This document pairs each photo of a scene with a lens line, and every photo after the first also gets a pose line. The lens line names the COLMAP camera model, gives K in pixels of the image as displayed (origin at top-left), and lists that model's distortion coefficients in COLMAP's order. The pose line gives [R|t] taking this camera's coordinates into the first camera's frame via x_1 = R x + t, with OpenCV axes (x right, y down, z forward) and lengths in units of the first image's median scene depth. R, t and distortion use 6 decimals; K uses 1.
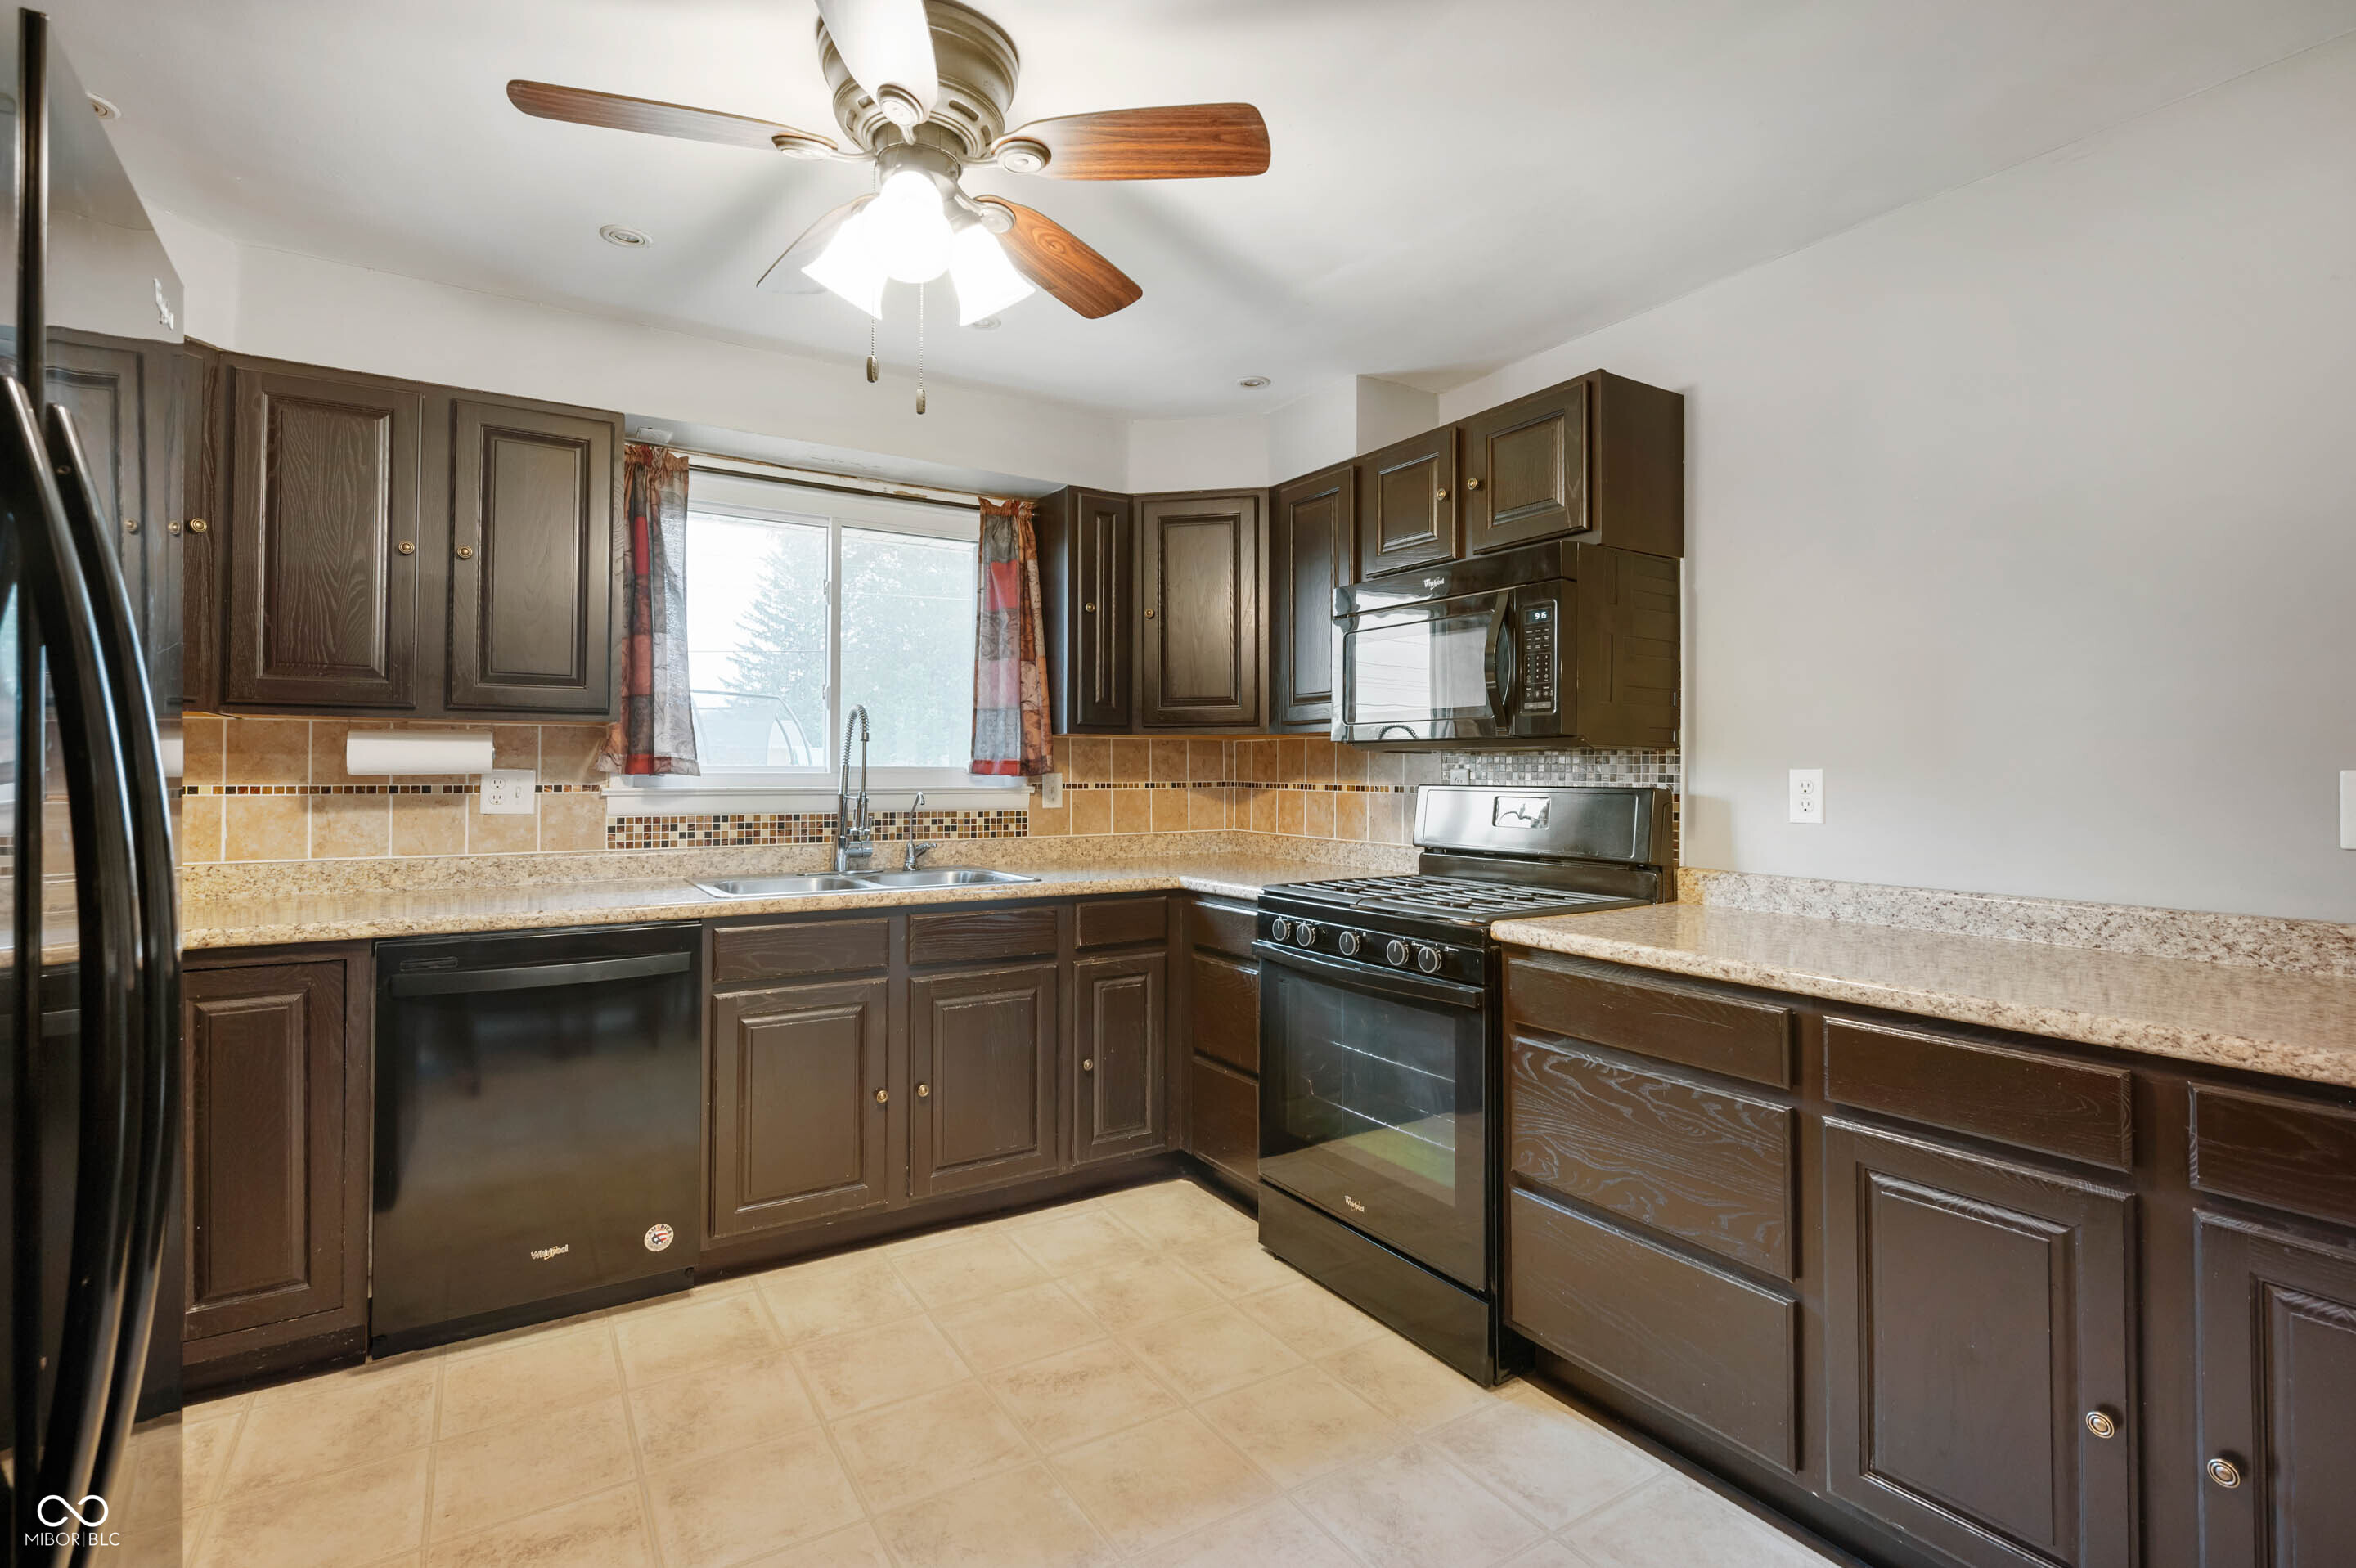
lens RADIAL K [[1094.9, 0, 1236.2], [0, 1094.9, 757.3], [0, 0, 1]] dist [-0.002573, -0.000301]
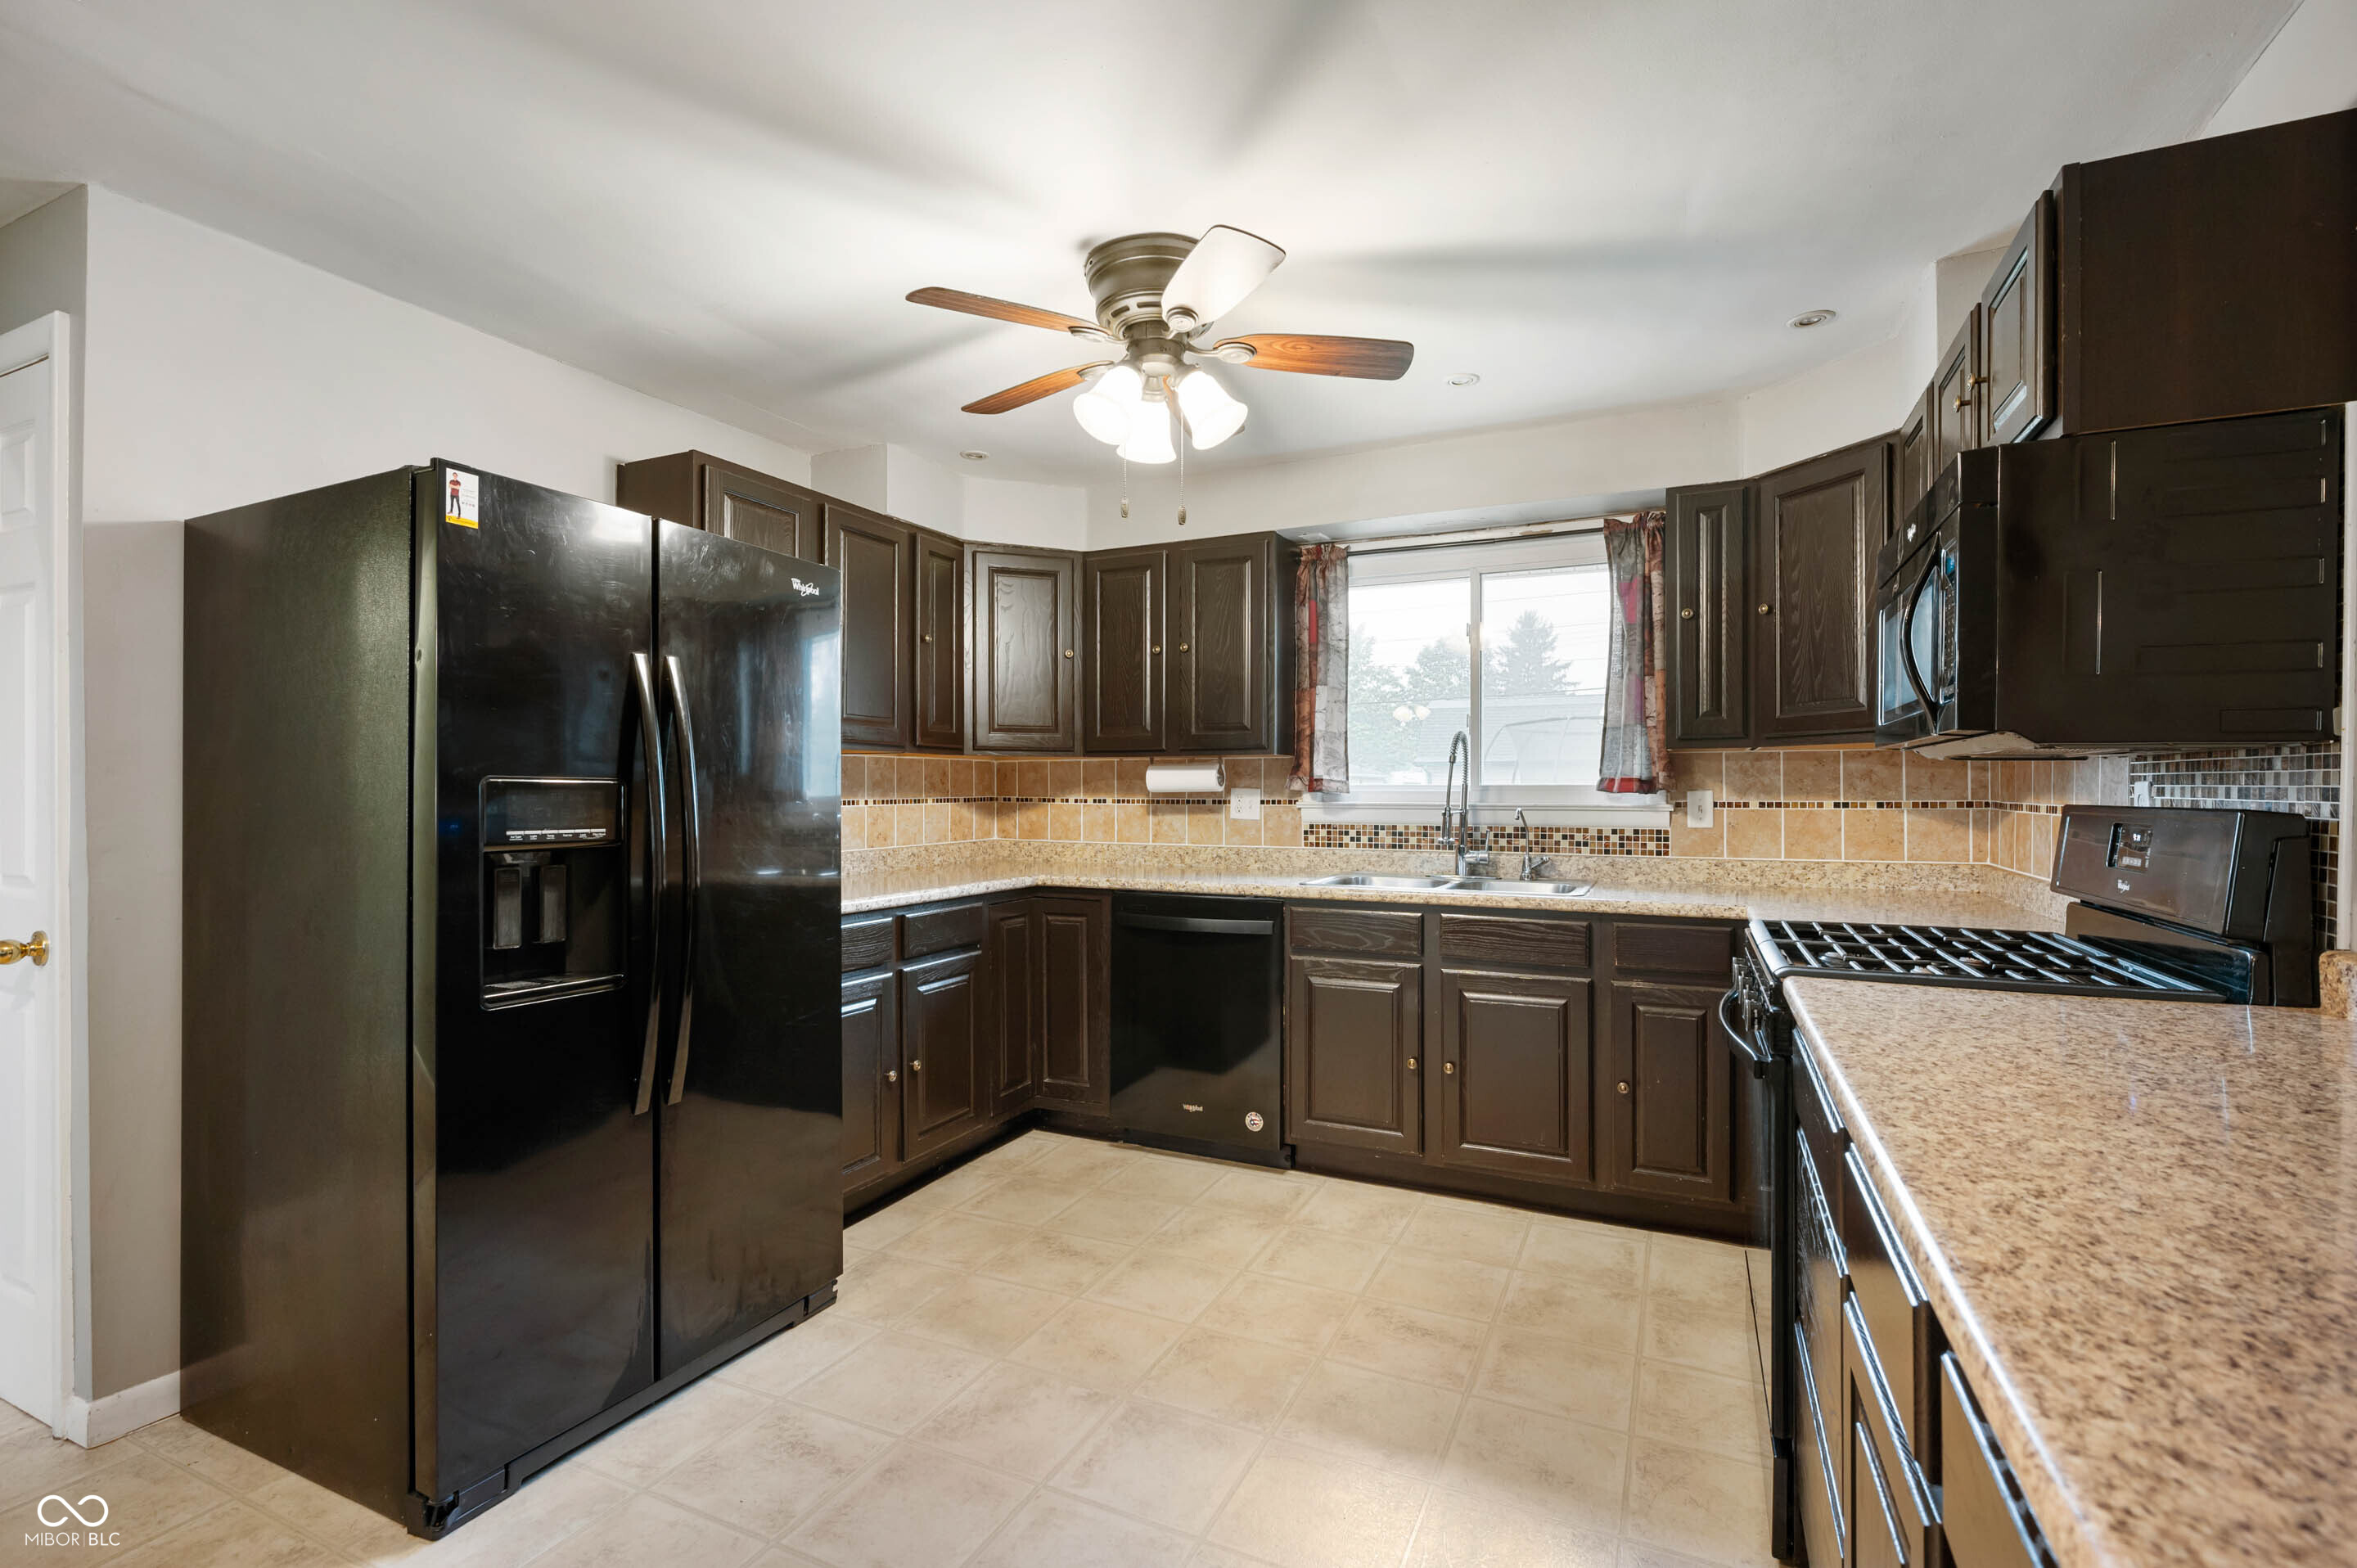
lens RADIAL K [[1095.4, 0, 1212.9], [0, 1095.4, 796.4], [0, 0, 1]] dist [-0.002573, -0.000301]
pose [[0.523082, 0.001049, -0.852282, 0.533186], [0.012114, 0.999889, 0.008665, 0.007799], [0.852196, -0.014857, 0.523012, 0.188973]]
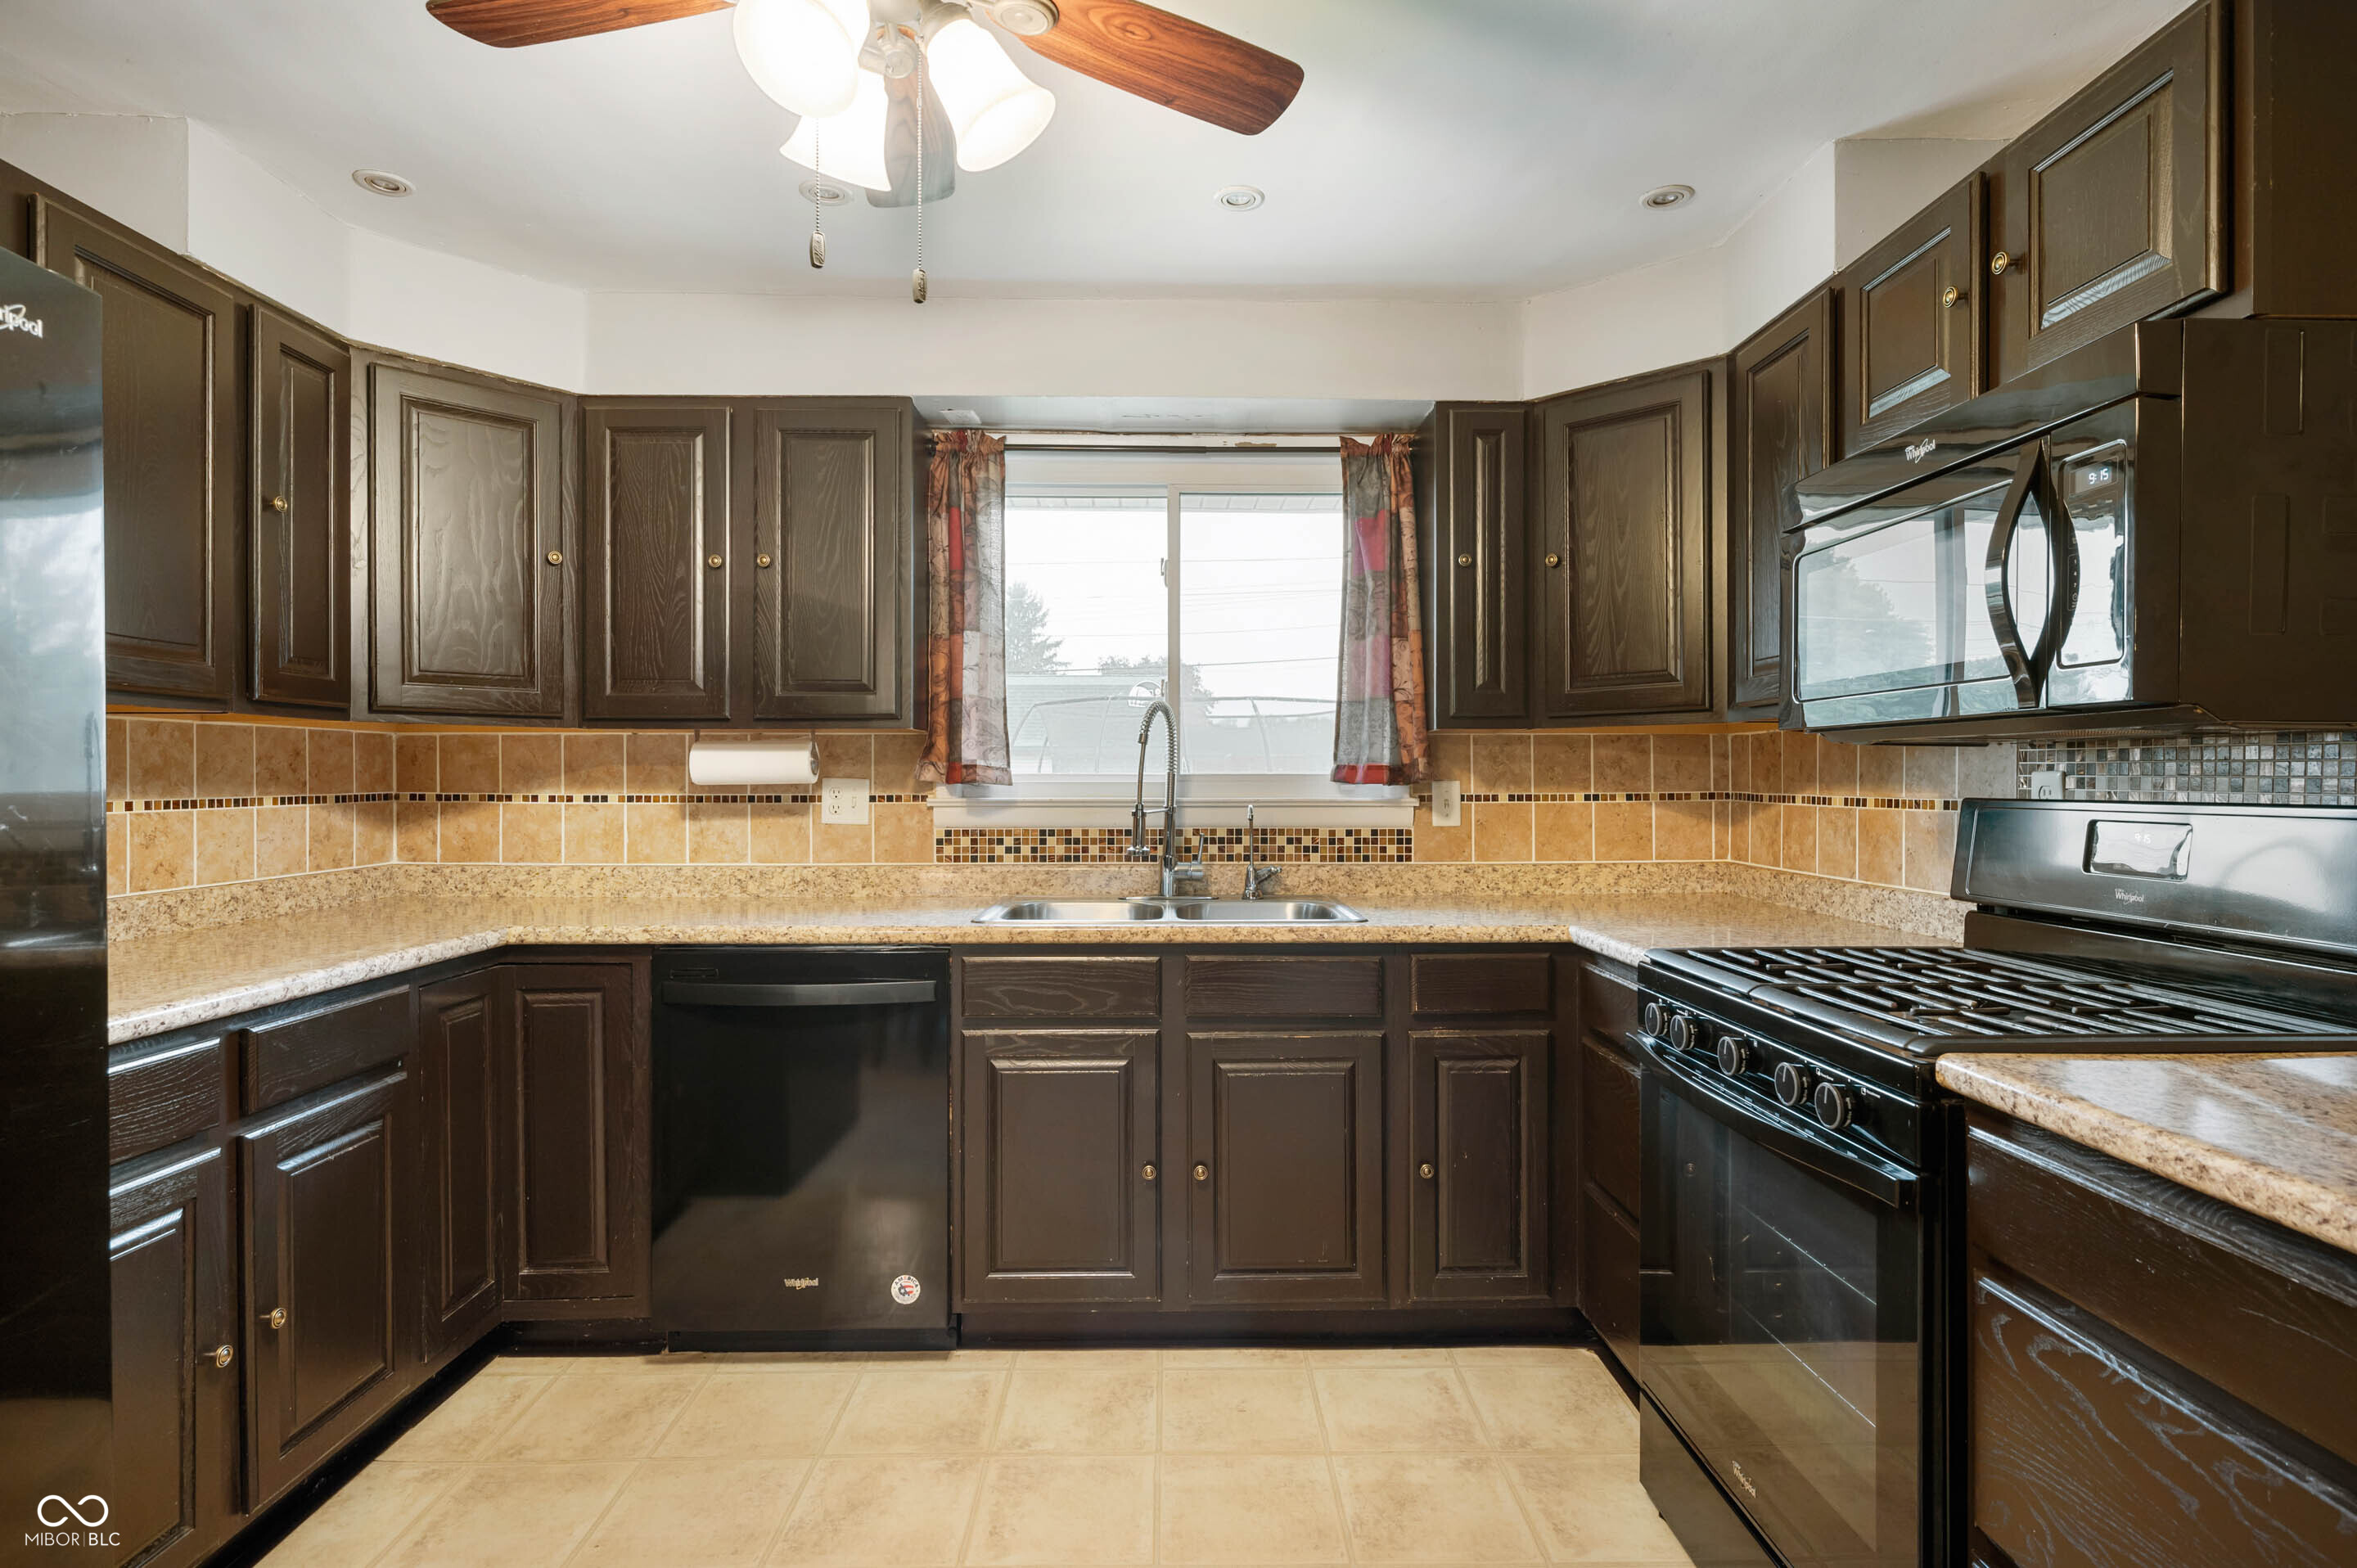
lens RADIAL K [[1212.2, 0, 1216.3], [0, 1212.2, 783.9], [0, 0, 1]] dist [-0.004086, 0.000562]
pose [[0.845553, -0.002157, -0.533887, 0.194915], [0.010612, 0.999862, 0.012767, 0.004742], [0.533786, -0.016461, 0.845460, 0.240263]]
